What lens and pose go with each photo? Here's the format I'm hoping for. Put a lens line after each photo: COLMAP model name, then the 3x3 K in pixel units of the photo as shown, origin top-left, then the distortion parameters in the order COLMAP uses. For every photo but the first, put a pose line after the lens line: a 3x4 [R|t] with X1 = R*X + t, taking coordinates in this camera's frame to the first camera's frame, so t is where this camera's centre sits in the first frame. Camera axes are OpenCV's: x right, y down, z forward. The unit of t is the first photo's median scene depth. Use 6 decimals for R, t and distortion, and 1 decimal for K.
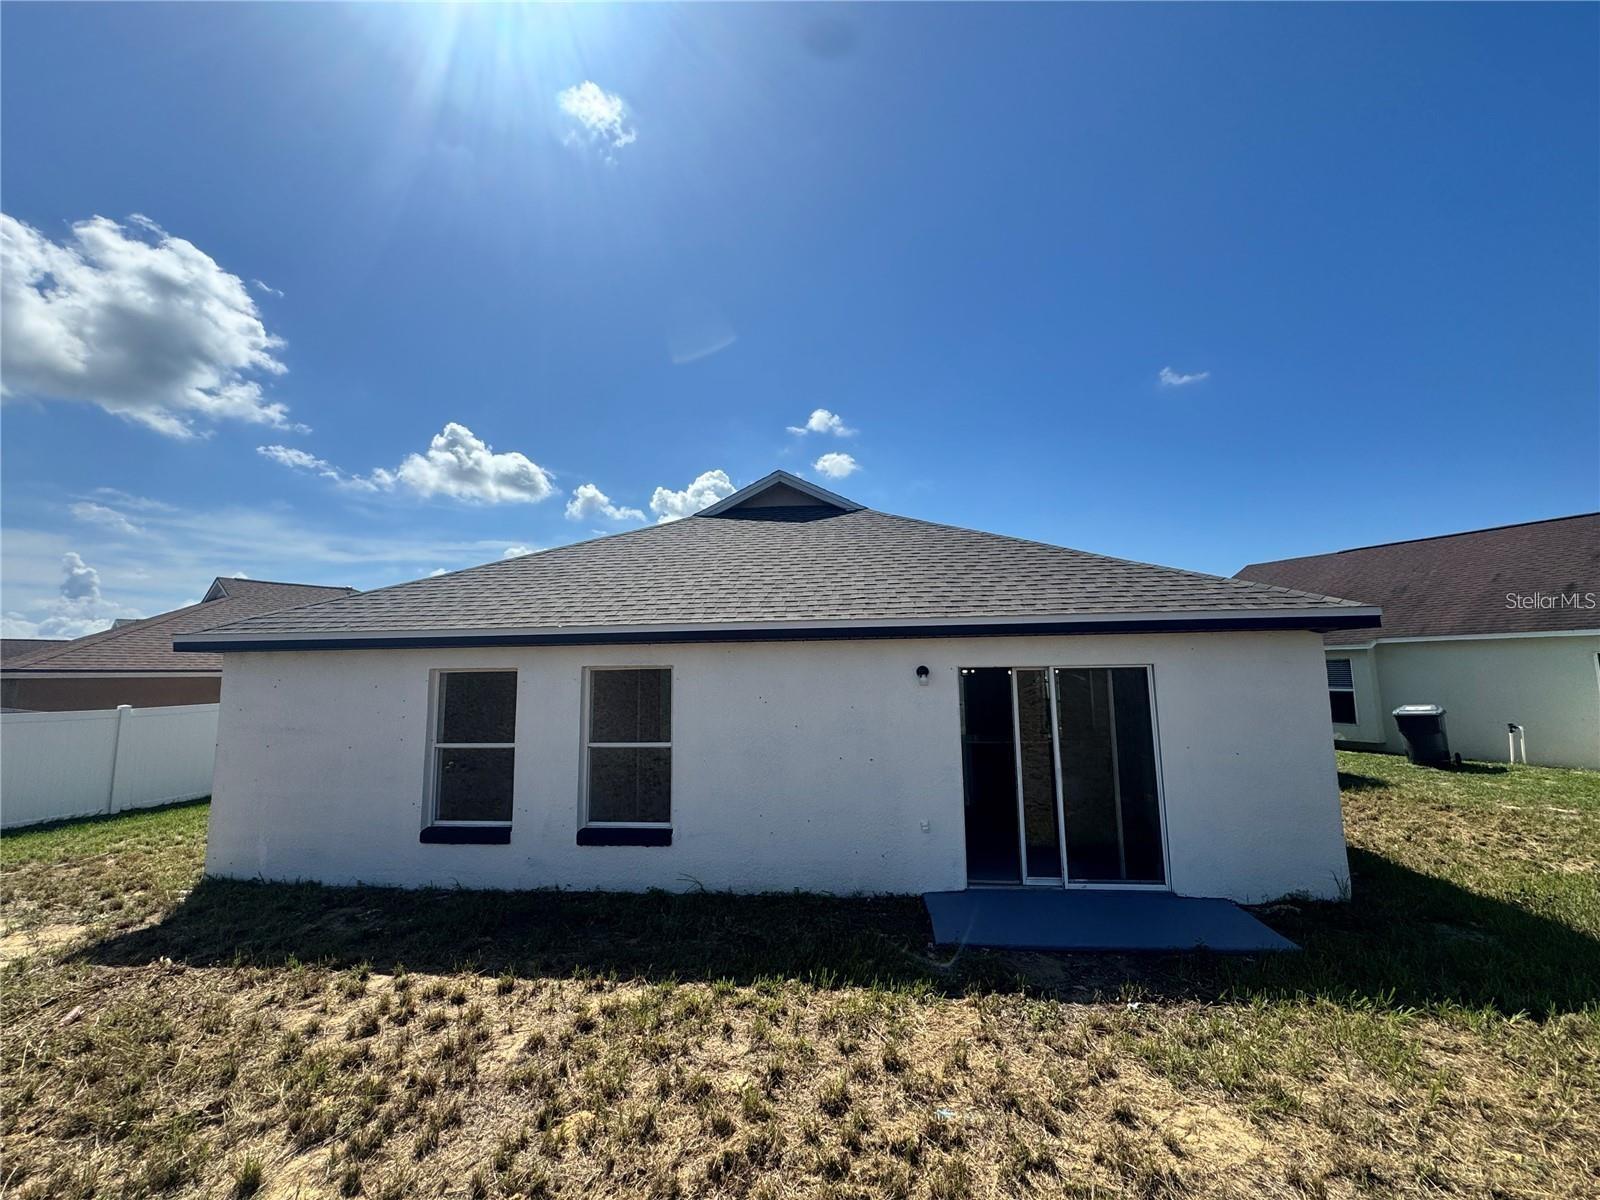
lens RADIAL K [[645.9, 0, 792.6], [0, 645.9, 624.6], [0, 0, 1]] dist [-0.001142, 0.000161]
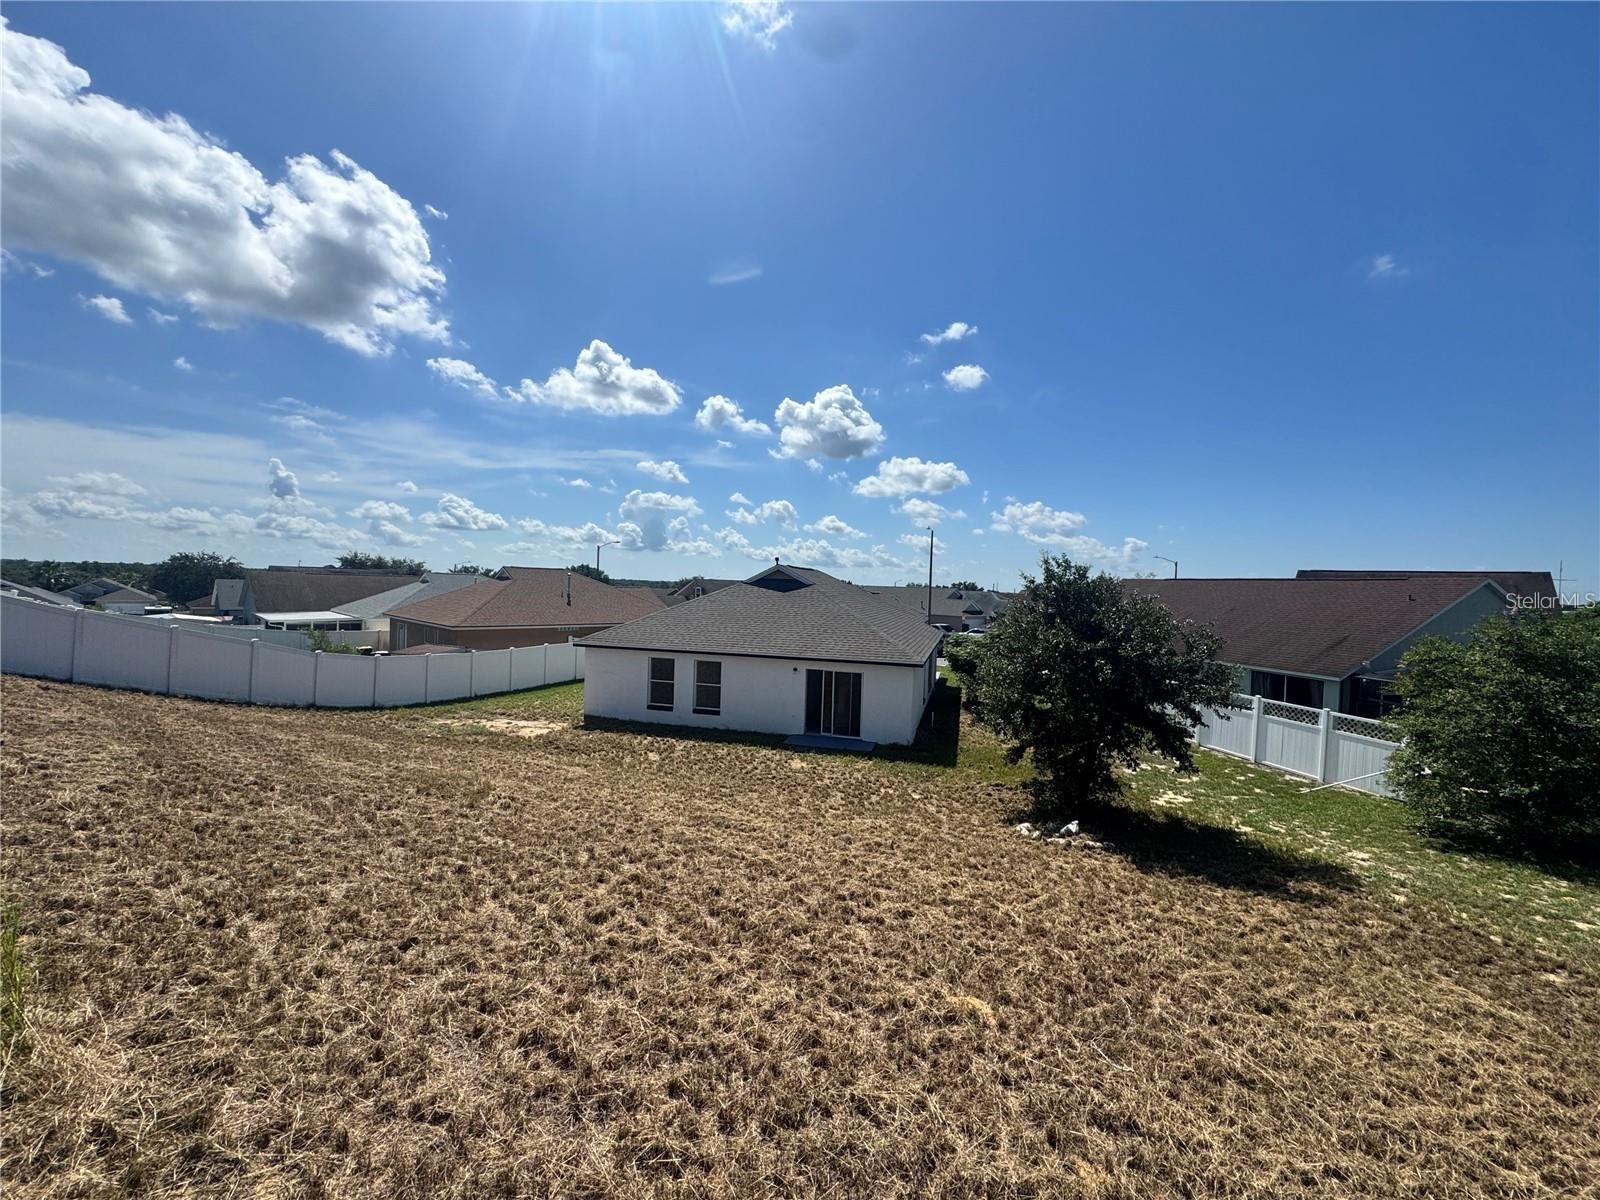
lens RADIAL K [[646.5, 0, 798.5], [0, 646.5, 609.5], [0, 0, 1]] dist [-0.001893, -0.000108]
pose [[0.983067, 0.048895, -0.176604, 0.471060], [-0.027826, 0.992400, 0.119863, -0.372215], [0.181122, -0.112919, 0.976957, -1.292328]]
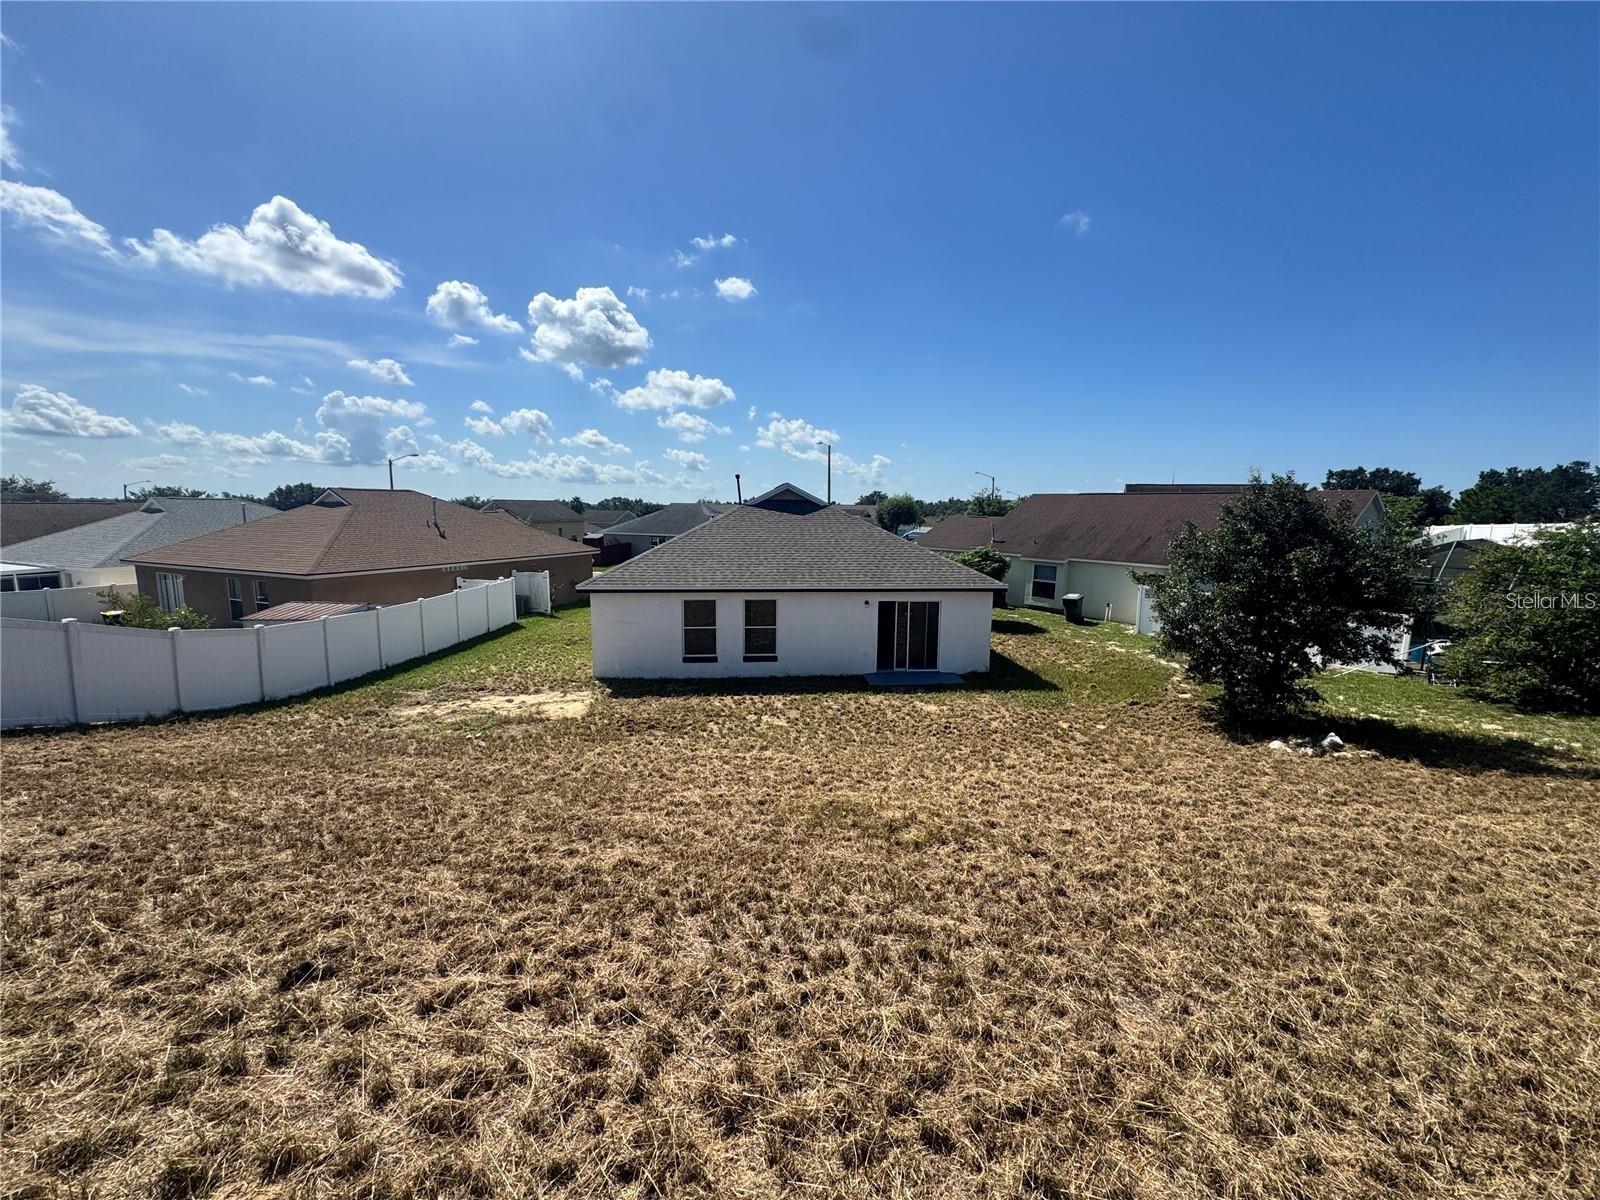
lens RADIAL K [[642.3, 0, 803.2], [0, 642.3, 595.7], [0, 0, 1]] dist [-0.003824, 0.000222]
pose [[0.981914, -0.002664, 0.189311, -0.380653], [-0.038618, 0.976062, 0.214039, -0.341681], [-0.185350, -0.217478, 0.958305, -1.036392]]
